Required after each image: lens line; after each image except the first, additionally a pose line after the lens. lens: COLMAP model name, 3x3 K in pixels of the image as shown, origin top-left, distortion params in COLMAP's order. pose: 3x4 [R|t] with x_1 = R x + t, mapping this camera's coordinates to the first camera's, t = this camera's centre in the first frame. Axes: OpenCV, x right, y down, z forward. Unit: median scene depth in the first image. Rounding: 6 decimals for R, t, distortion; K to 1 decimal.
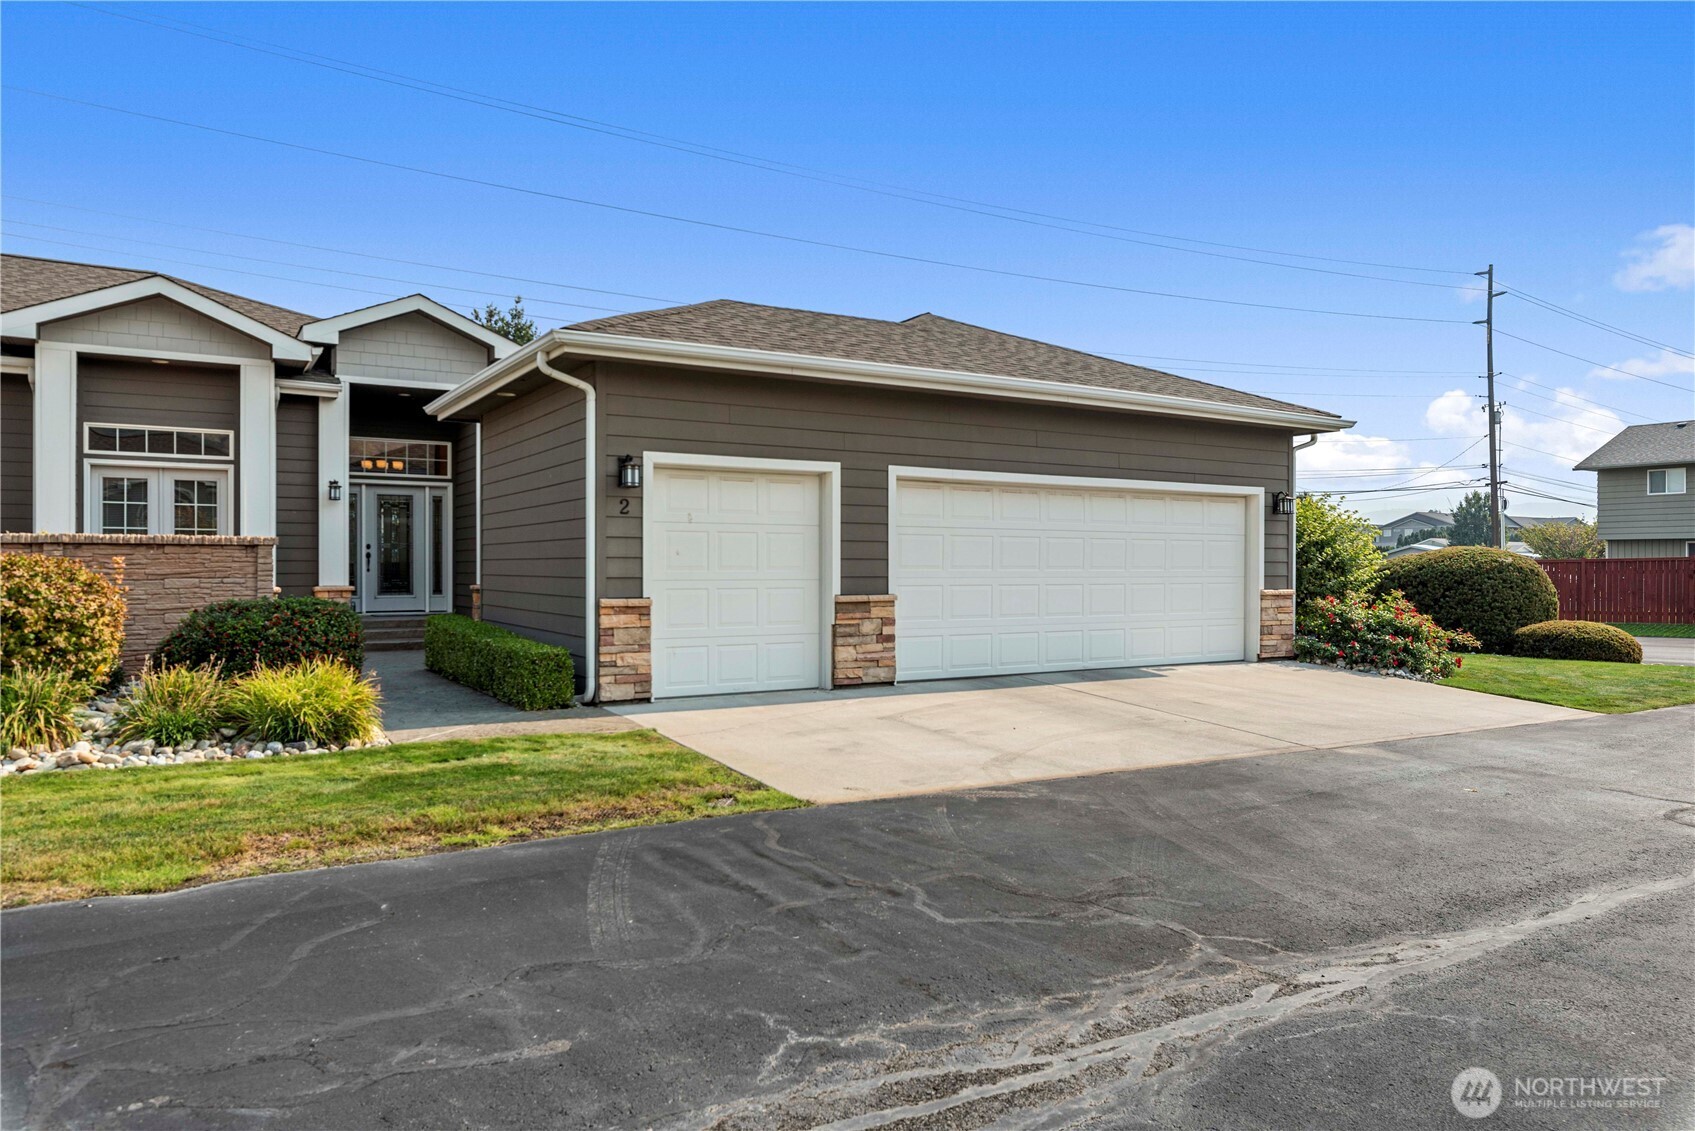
lens RADIAL K [[1131.5, 0, 869.5], [0, 1131.5, 569.7], [0, 0, 1]] dist [0.006102, 0.001388]
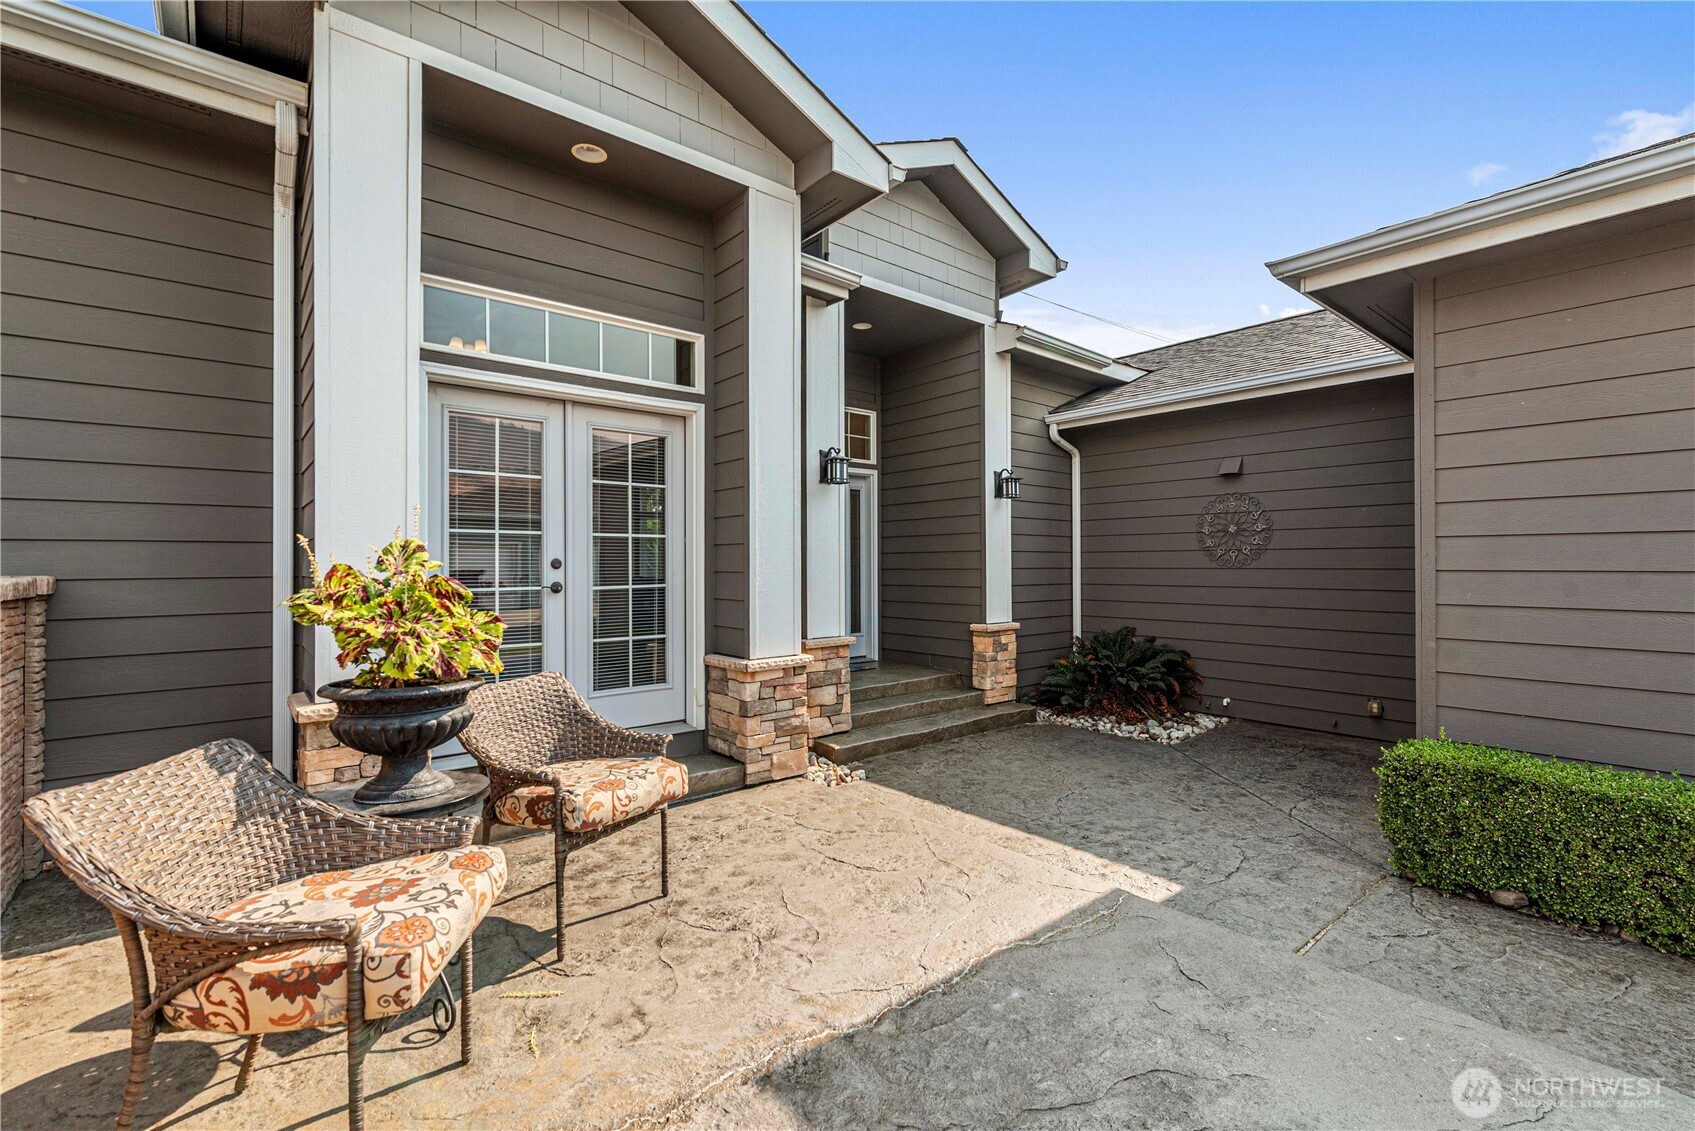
lens RADIAL K [[749.0, 0, 870.5], [0, 749.0, 561.9], [0, 0, 1]] dist [0.000899, -0.000052]
pose [[0.987288, -0.002845, 0.158914, -0.584743], [0.003945, 0.999970, -0.006610, -0.023437], [-0.158891, 0.007153, 0.987270, 0.722561]]
